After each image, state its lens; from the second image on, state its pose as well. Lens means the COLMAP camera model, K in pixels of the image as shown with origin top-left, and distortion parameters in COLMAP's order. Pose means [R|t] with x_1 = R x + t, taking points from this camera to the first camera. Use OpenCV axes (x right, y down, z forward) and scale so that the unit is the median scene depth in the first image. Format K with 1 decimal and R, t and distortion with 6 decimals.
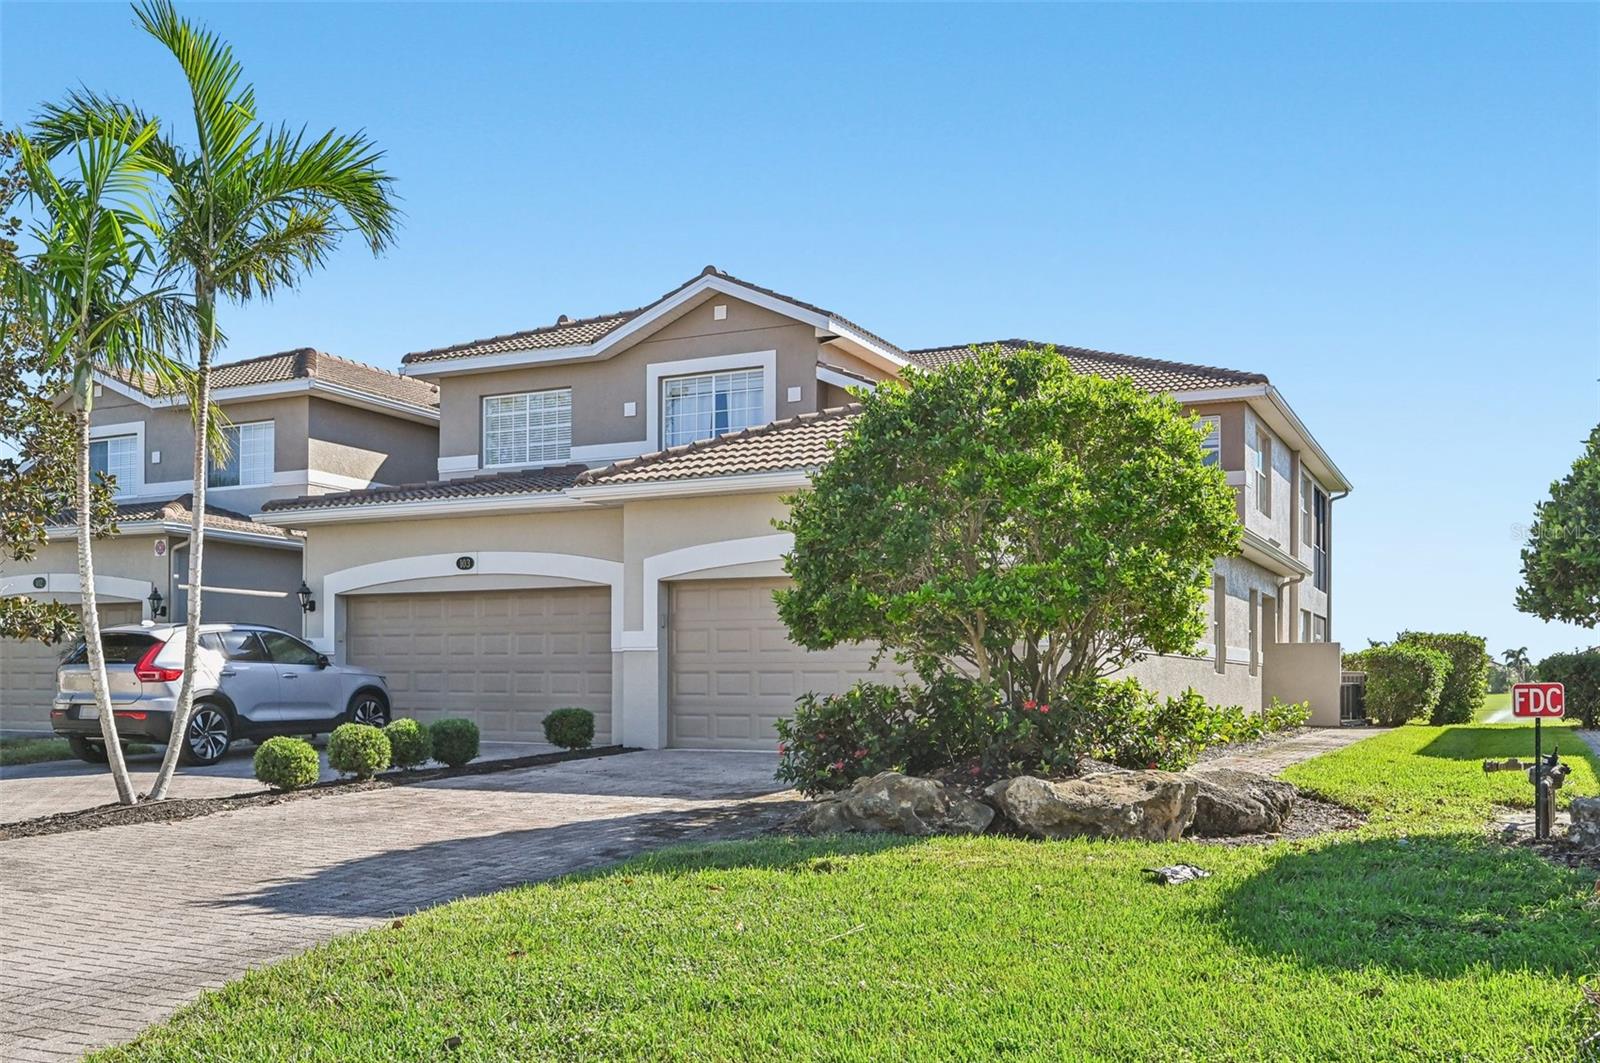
lens RADIAL K [[1420.2, 0, 805.7], [0, 1420.2, 656.9], [0, 0, 1]] dist [-0.005146, -0.001566]
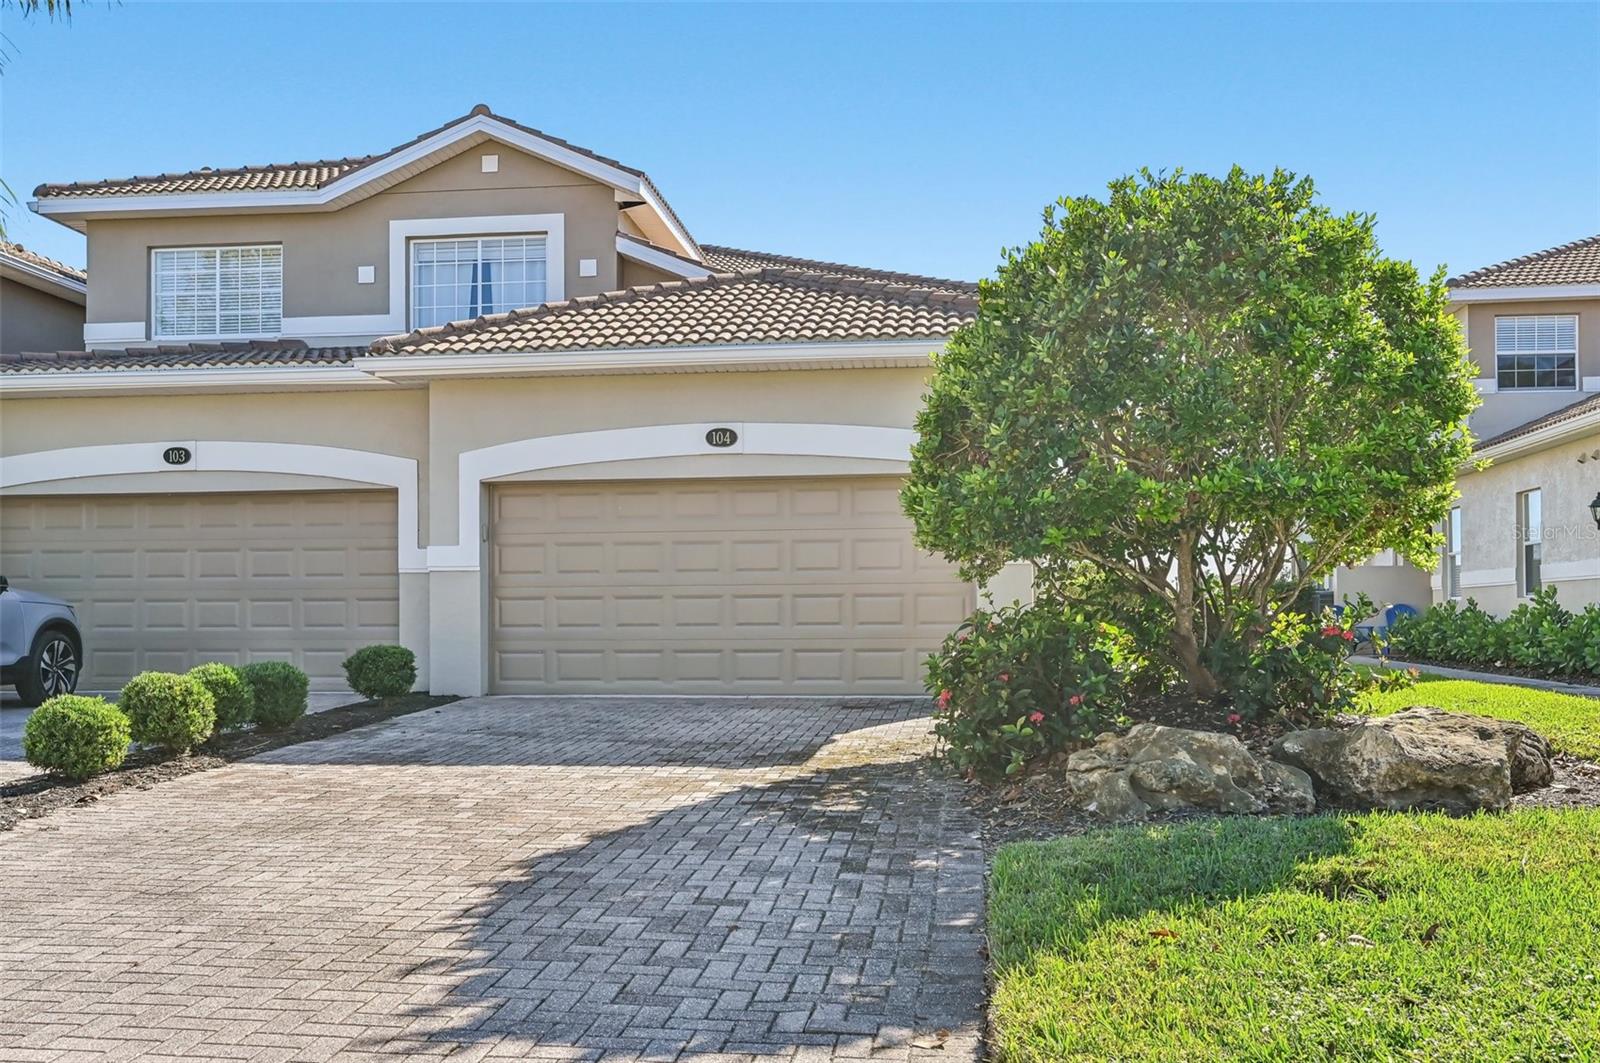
lens RADIAL K [[1522.0, 0, 988.0], [0, 1522.0, 567.7], [0, 0, 1]] dist [0.001691, -0.000123]
pose [[0.947251, 0.002338, 0.320484, -0.091120], [0.001262, 0.999938, -0.011025, 0.002976], [-0.320490, 0.010848, 0.947190, 0.096063]]
